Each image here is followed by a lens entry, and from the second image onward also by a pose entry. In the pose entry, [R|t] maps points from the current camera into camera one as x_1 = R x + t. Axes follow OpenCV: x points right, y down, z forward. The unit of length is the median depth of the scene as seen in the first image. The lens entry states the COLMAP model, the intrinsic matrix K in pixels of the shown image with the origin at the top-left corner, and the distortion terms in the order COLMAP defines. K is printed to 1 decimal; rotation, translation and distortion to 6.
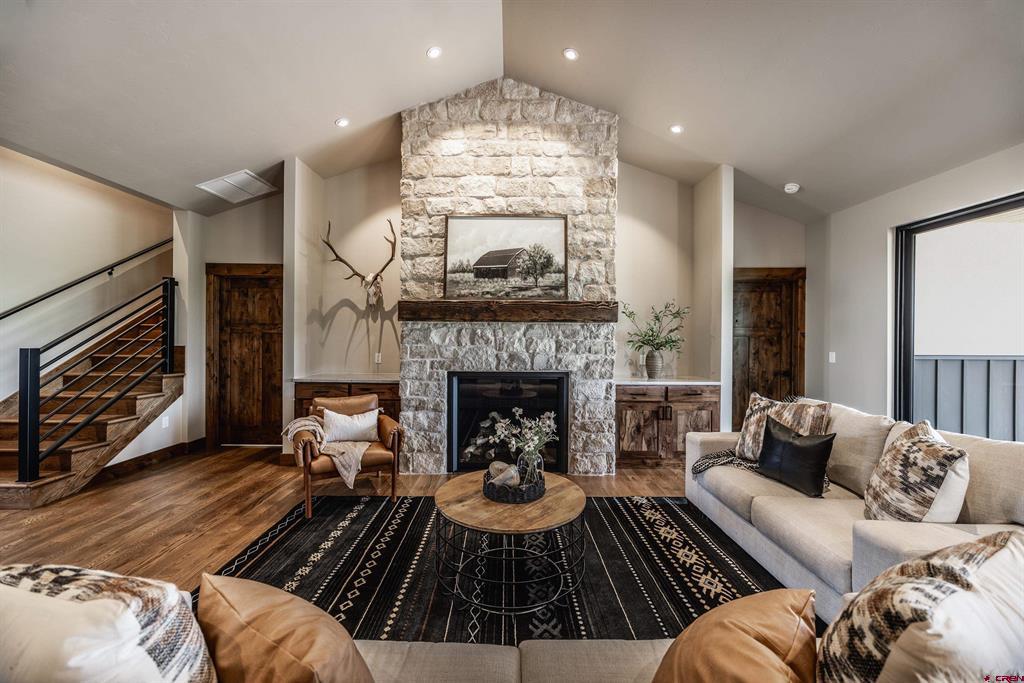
lens RADIAL K [[393.8, 0, 507.0], [0, 393.8, 337.6], [0, 0, 1]] dist [-0.002951, -0.000224]
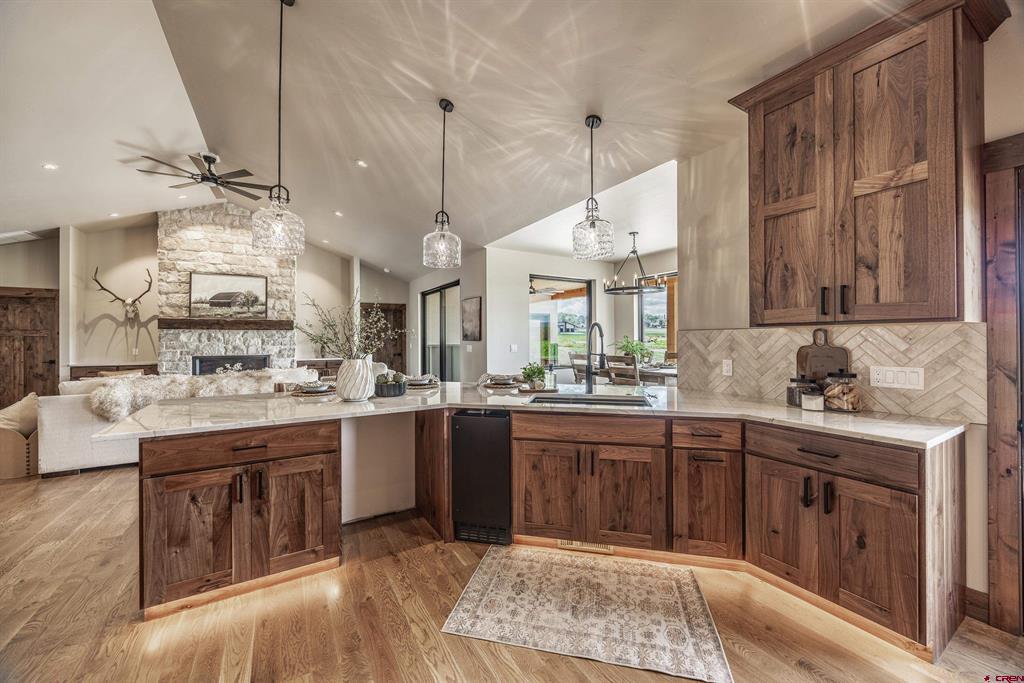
lens RADIAL K [[393.3, 0, 515.4], [0, 393.3, 339.0], [0, 0, 1]] dist [-0.002988, -0.000340]
pose [[0.856214, -0.009065, 0.516541, 0.197105], [0.011694, 0.999930, -0.001835, 0.025485], [-0.516488, 0.007612, 0.856260, -1.357792]]
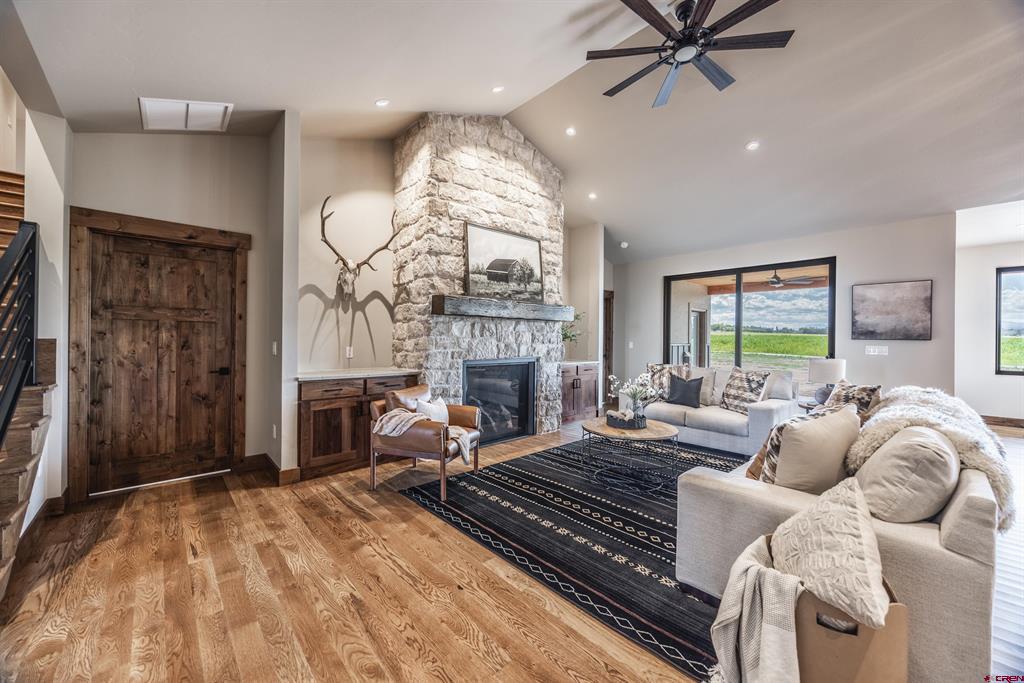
lens RADIAL K [[393.3, 0, 515.4], [0, 393.3, 339.0], [0, 0, 1]] dist [-0.002988, -0.000340]
pose [[0.730966, -0.001361, 0.682413, -0.809180], [-0.002730, 0.999984, 0.004919, 0.018593], [-0.682408, -0.005459, 0.730951, 0.082251]]
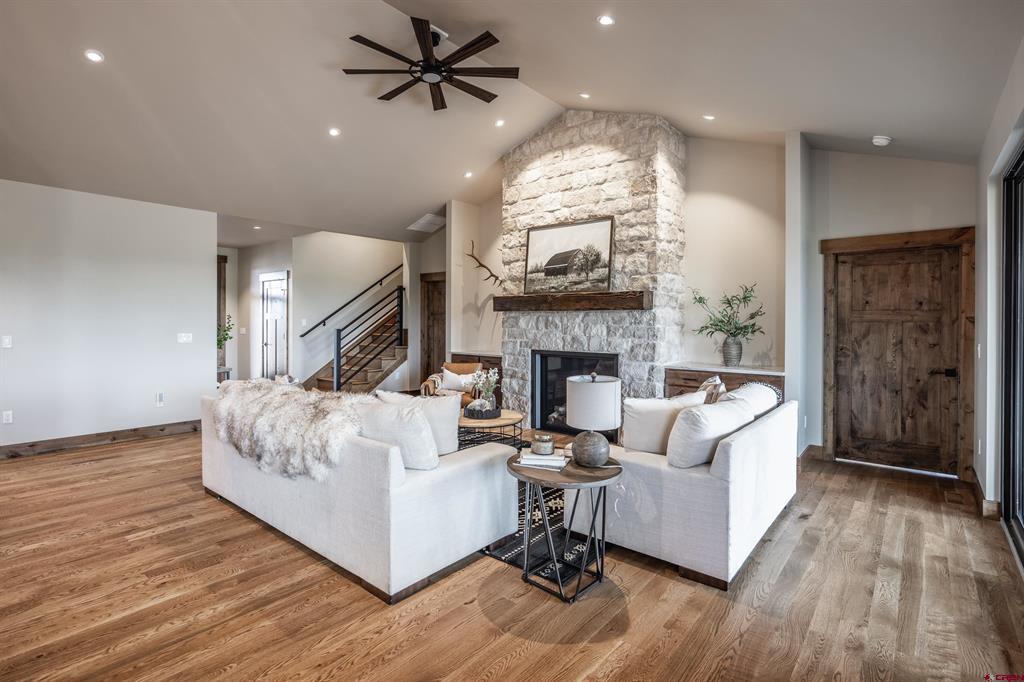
lens RADIAL K [[503.4, 0, 484.3], [0, 503.4, 322.7], [0, 0, 1]] dist [-0.005177, -0.000571]
pose [[0.749353, -0.000784, -0.662170, 0.829002], [0.000136, 0.999999, -0.001030, -0.000509], [0.662170, 0.000682, 0.749353, -0.336061]]
